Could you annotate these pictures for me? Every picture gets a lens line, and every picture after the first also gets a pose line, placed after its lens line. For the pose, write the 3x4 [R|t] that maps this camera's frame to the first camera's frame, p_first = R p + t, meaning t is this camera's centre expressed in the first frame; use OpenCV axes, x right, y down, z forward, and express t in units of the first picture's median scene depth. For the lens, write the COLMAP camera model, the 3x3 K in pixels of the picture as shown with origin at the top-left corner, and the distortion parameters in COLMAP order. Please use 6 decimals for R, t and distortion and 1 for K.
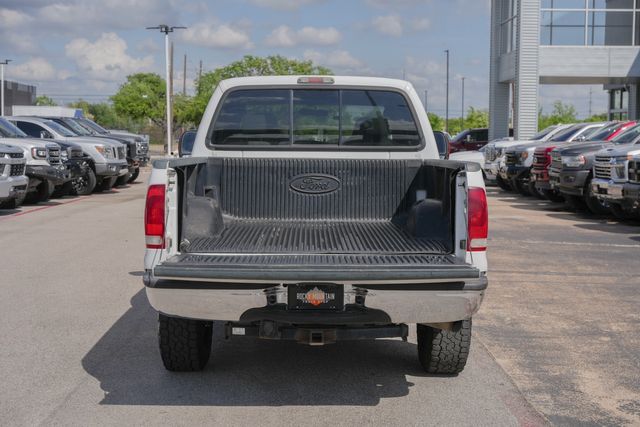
lens RADIAL K [[930.0, 0, 320.0], [0, 930.0, 213.5], [0, 0, 1]] dist [0.031812, 0.074317]
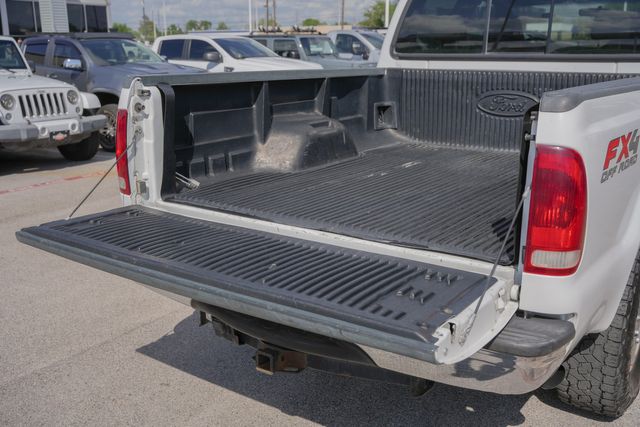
lens RADIAL K [[664.9, 0, 320.0], [0, 664.9, 213.5], [0, 0, 1]] dist [0.003765, 0.005517]
pose [[0.834454, 0.126832, -0.536283, 0.105726], [-0.041724, 0.984902, 0.168009, -0.017607], [0.549496, -0.117819, 0.827148, 0.270972]]
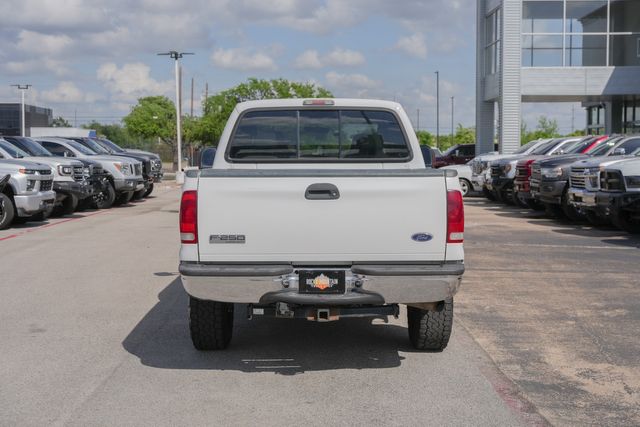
lens RADIAL K [[930.0, 0, 320.0], [0, 930.0, 213.5], [0, 0, 1]] dist [0.031812, 0.074317]
pose [[0.999934, -0.010930, 0.003508, -0.005153], [0.010998, 0.999739, -0.020044, 0.012058], [-0.003288, 0.020081, 0.999793, -0.101469]]
